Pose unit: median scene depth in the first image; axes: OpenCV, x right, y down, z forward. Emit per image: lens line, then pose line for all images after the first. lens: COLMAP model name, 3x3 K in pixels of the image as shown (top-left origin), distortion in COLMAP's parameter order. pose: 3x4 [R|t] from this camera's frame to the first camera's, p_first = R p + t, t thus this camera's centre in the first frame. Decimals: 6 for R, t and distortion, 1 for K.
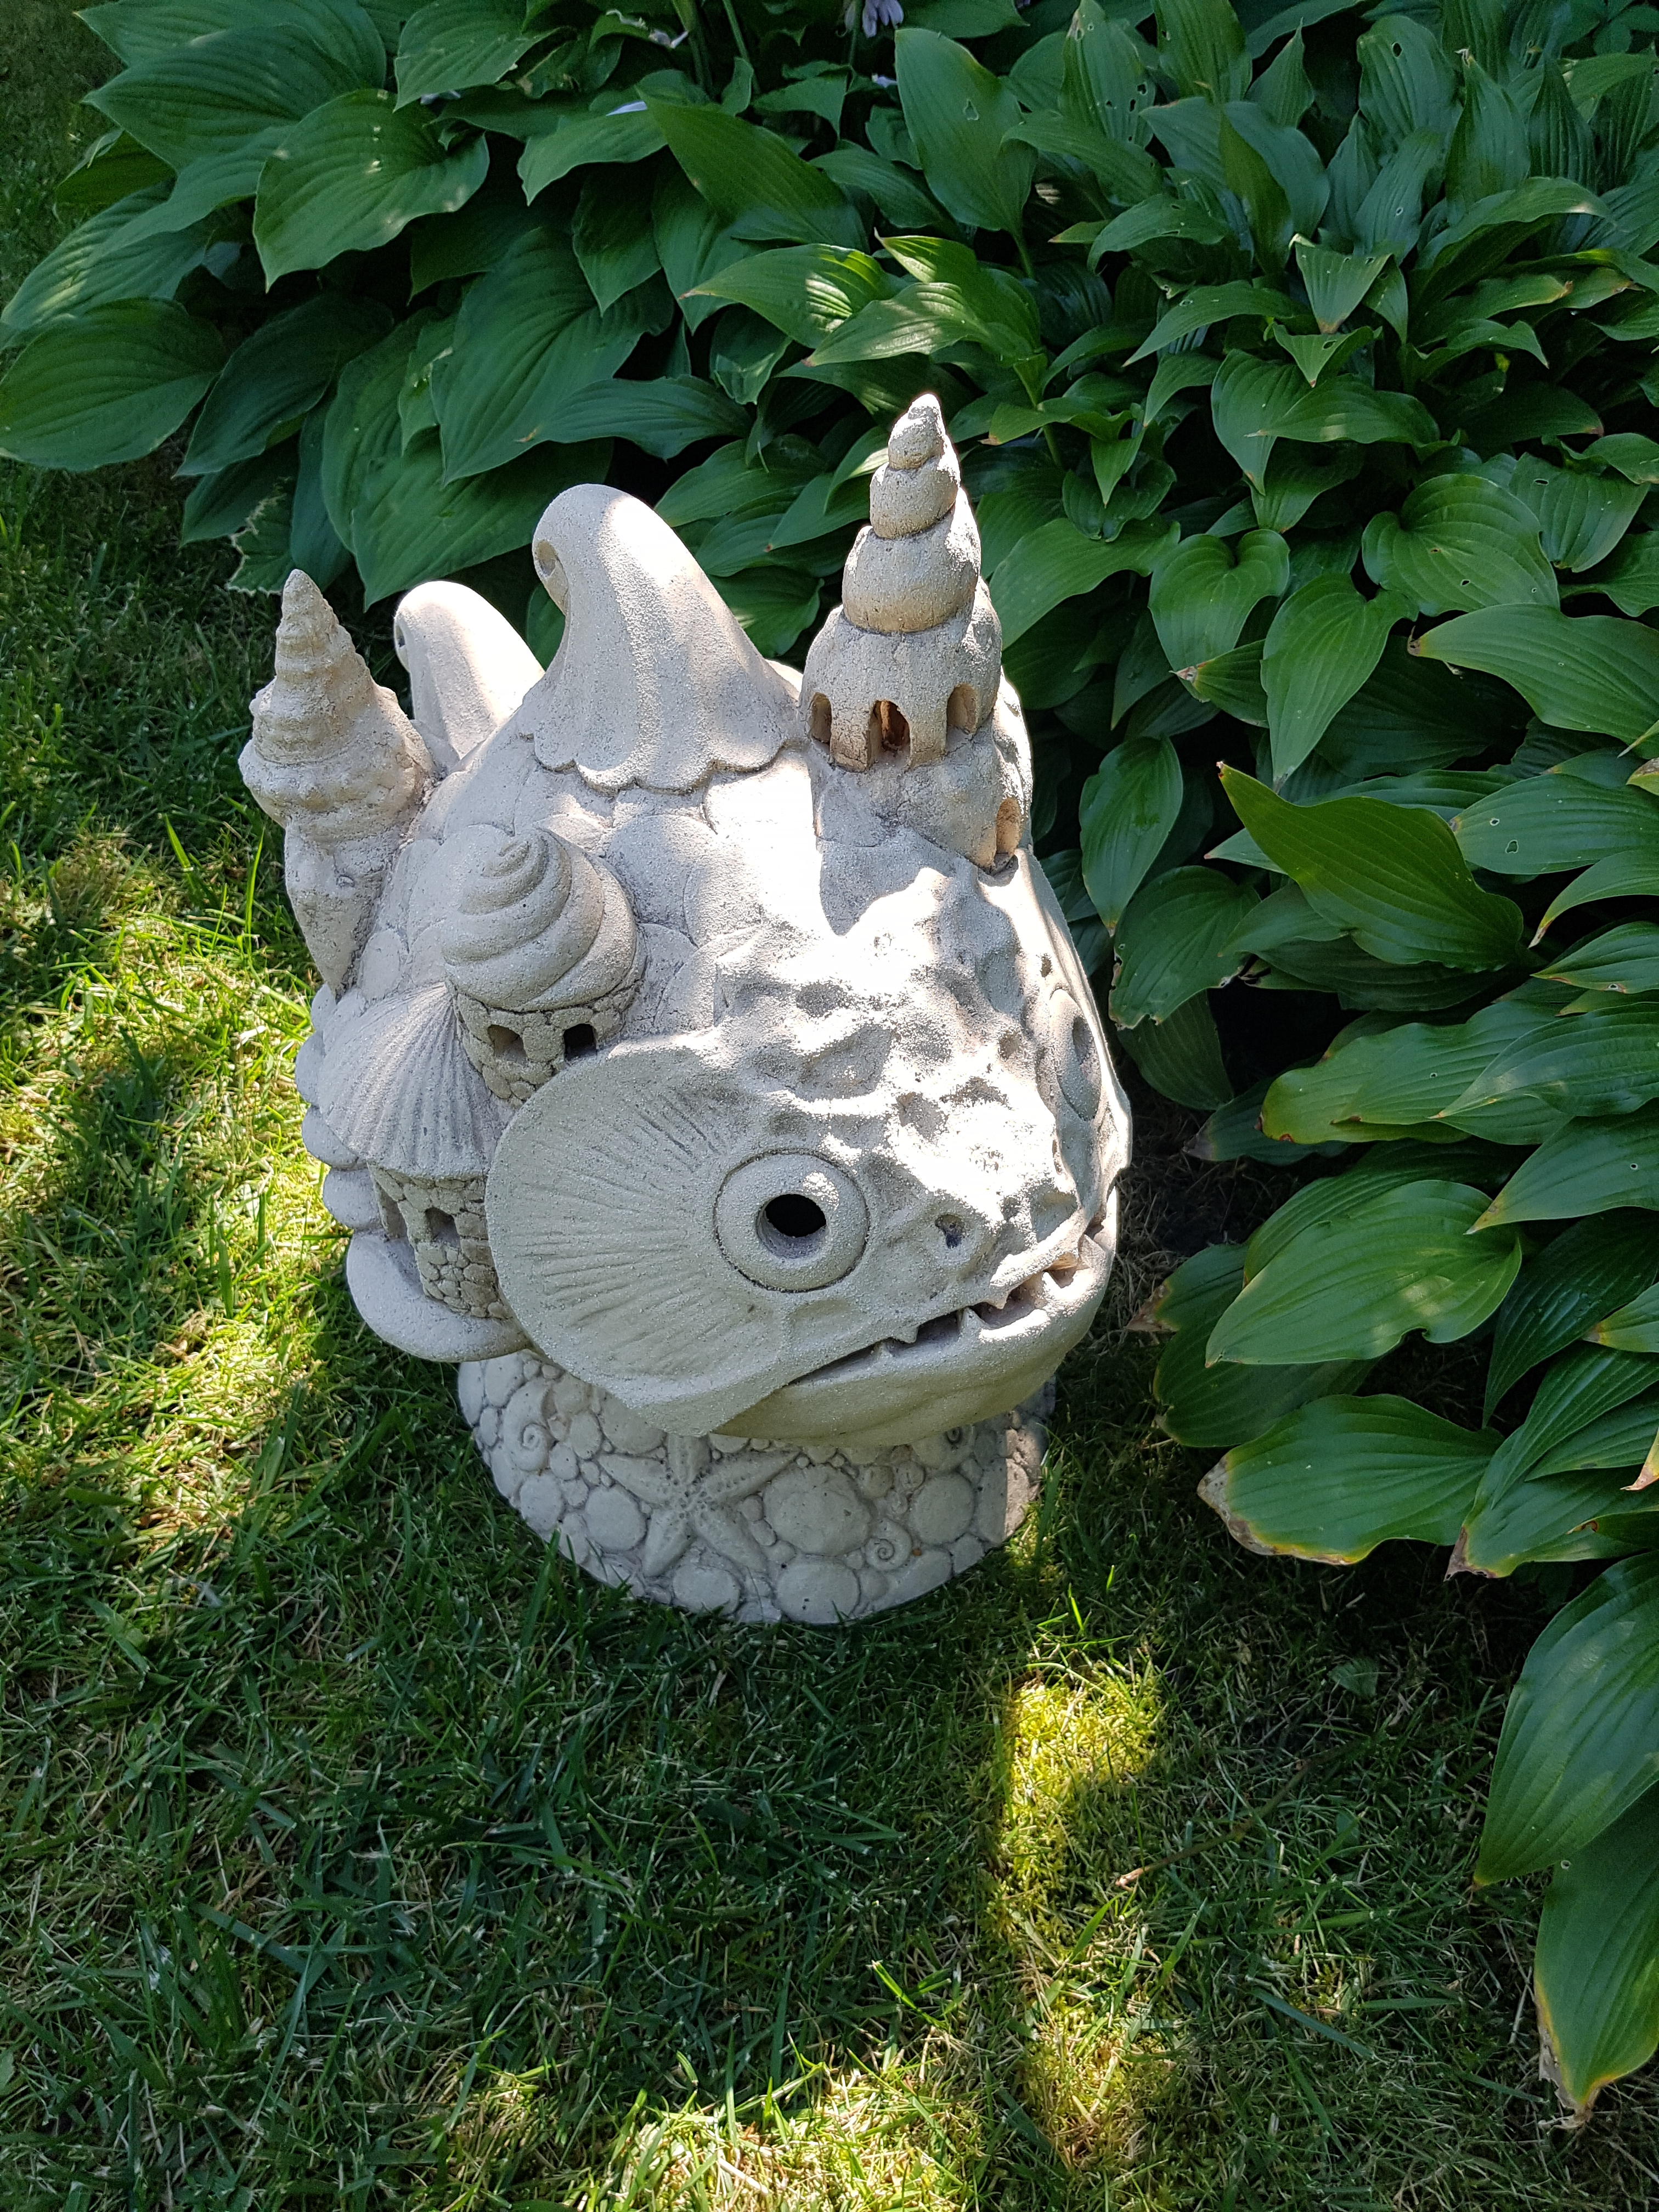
lens RADIAL K [[1678.6, 0, 829.5], [0, 1678.6, 1106.0], [0, 0, 1]] dist [-0.004470, -0.060442]
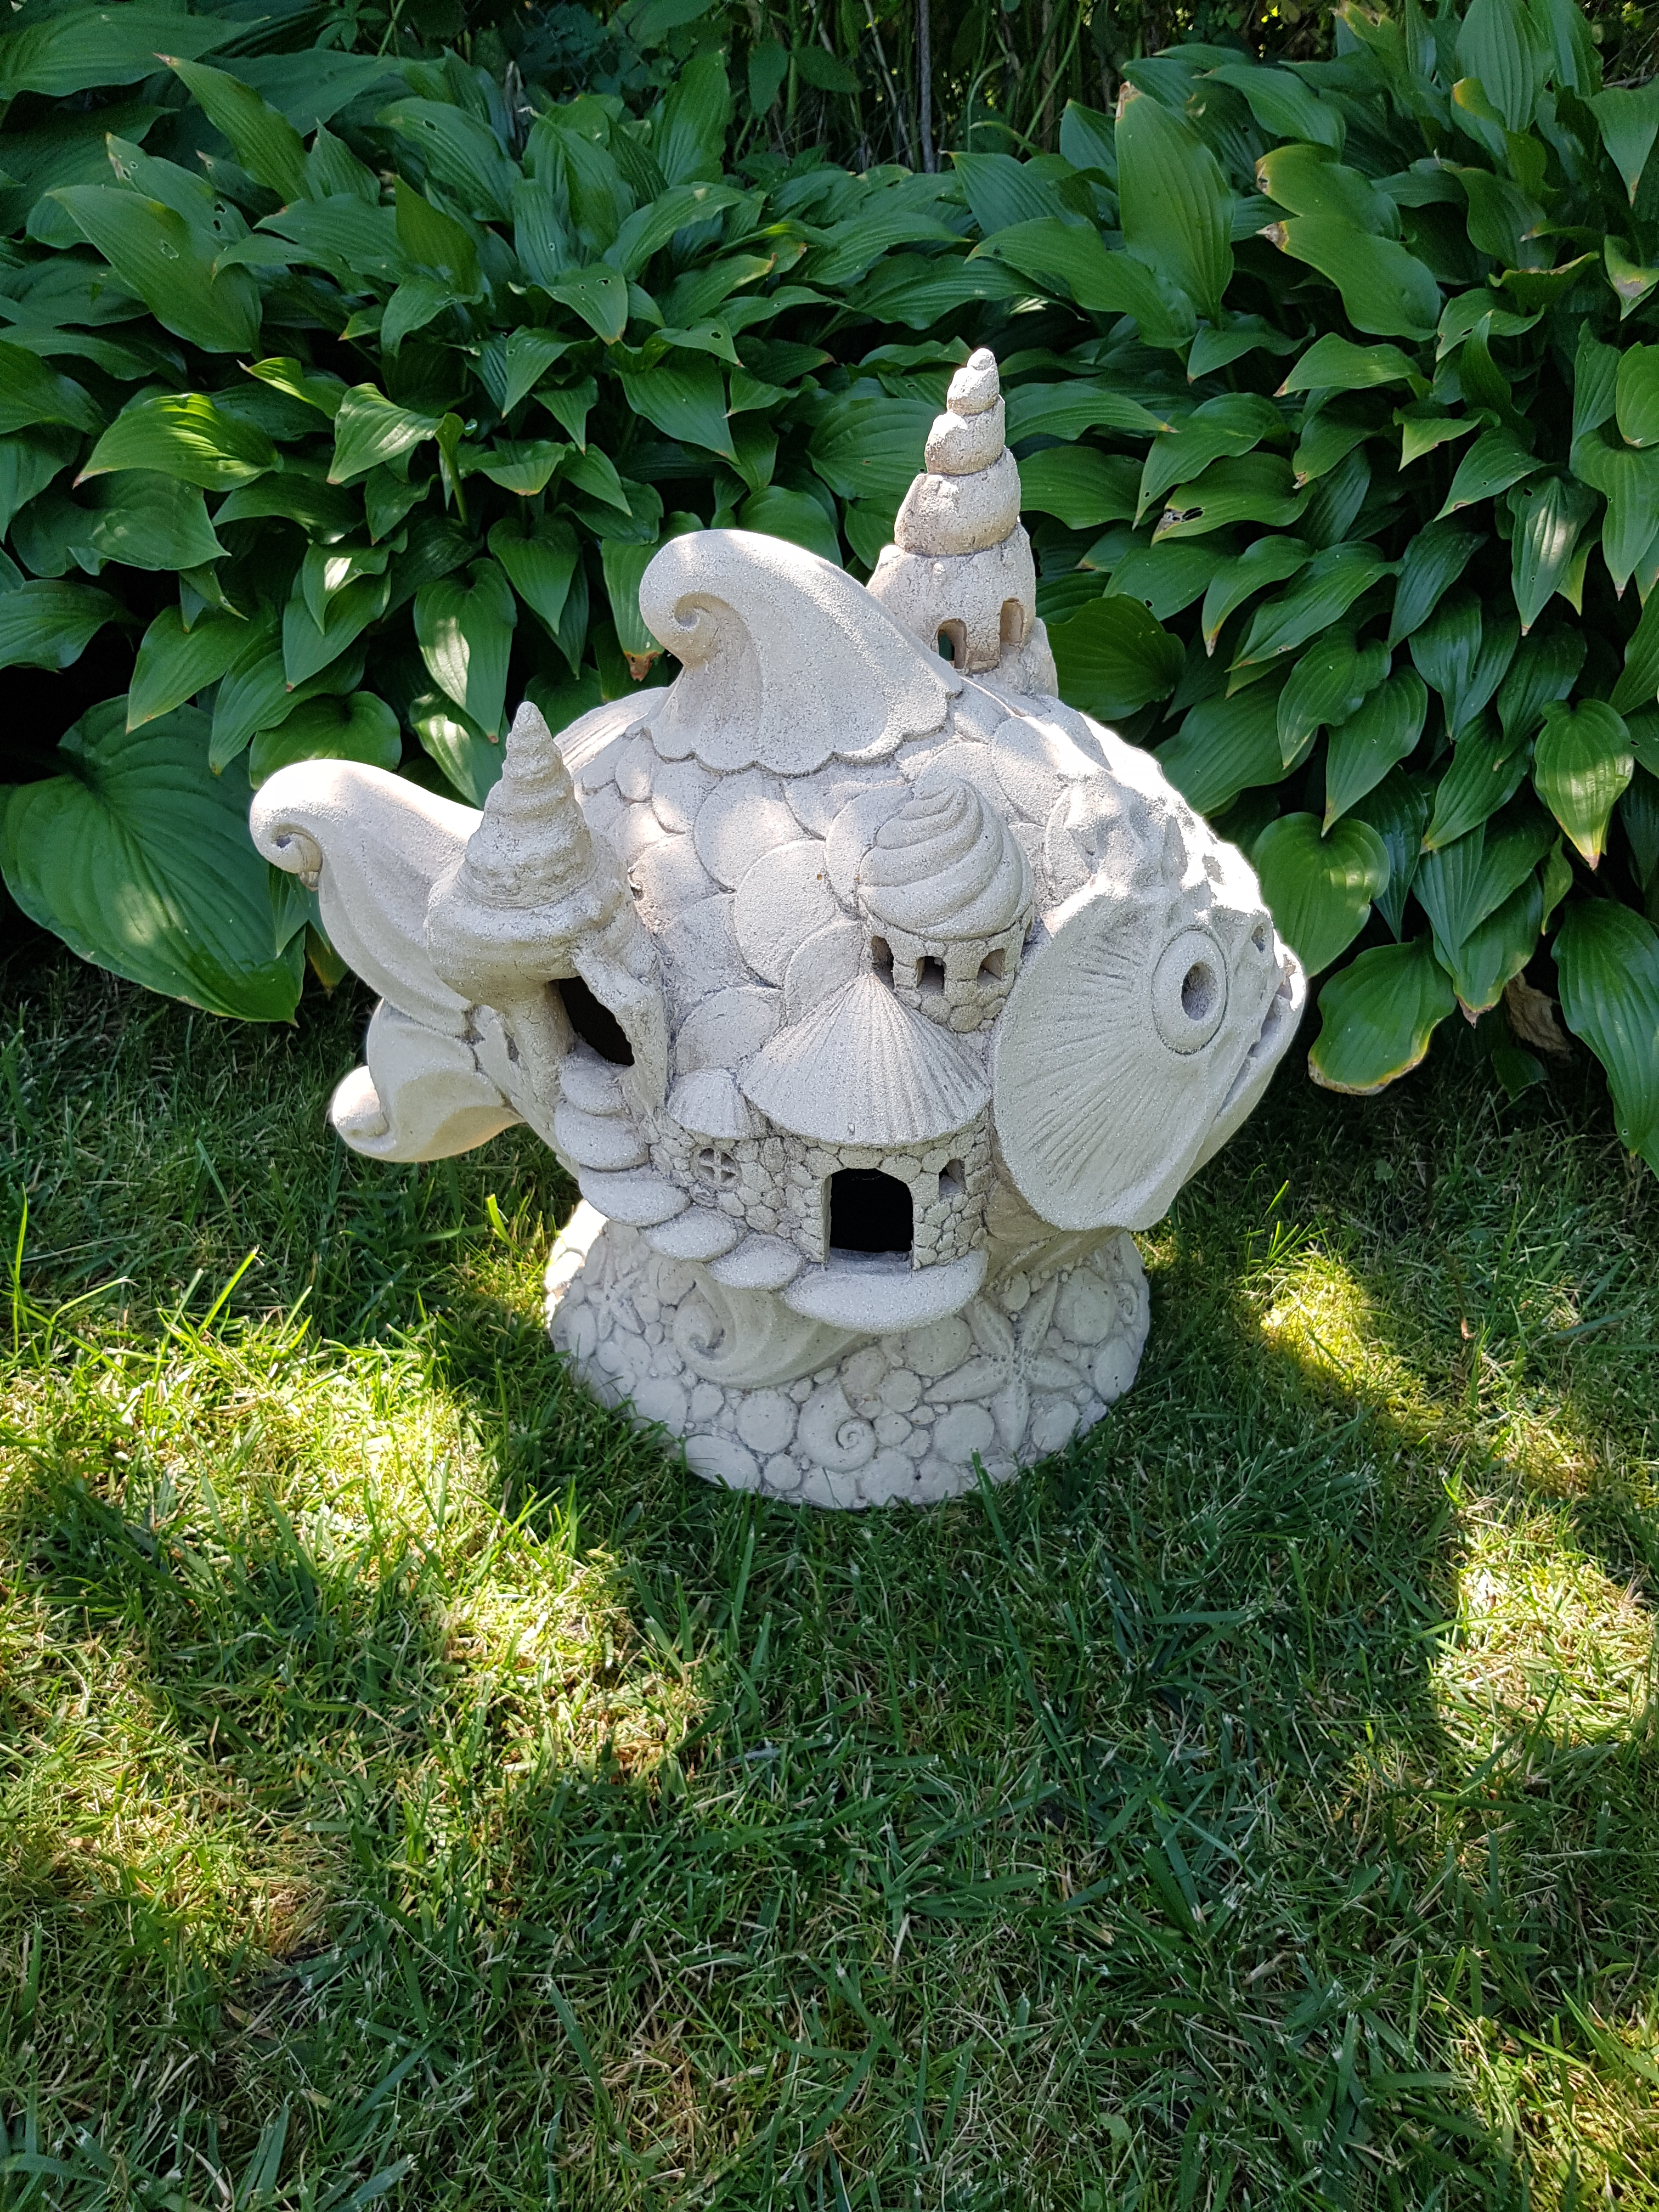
lens RADIAL K [[1678.6, 0, 829.5], [0, 1678.6, 1106.0], [0, 0, 1]] dist [-0.004470, -0.060442]
pose [[0.643357, -0.500551, 0.579258, -0.832477], [0.530867, 0.836866, 0.133545, -0.145285], [-0.551608, 0.221592, 0.804131, 0.145697]]
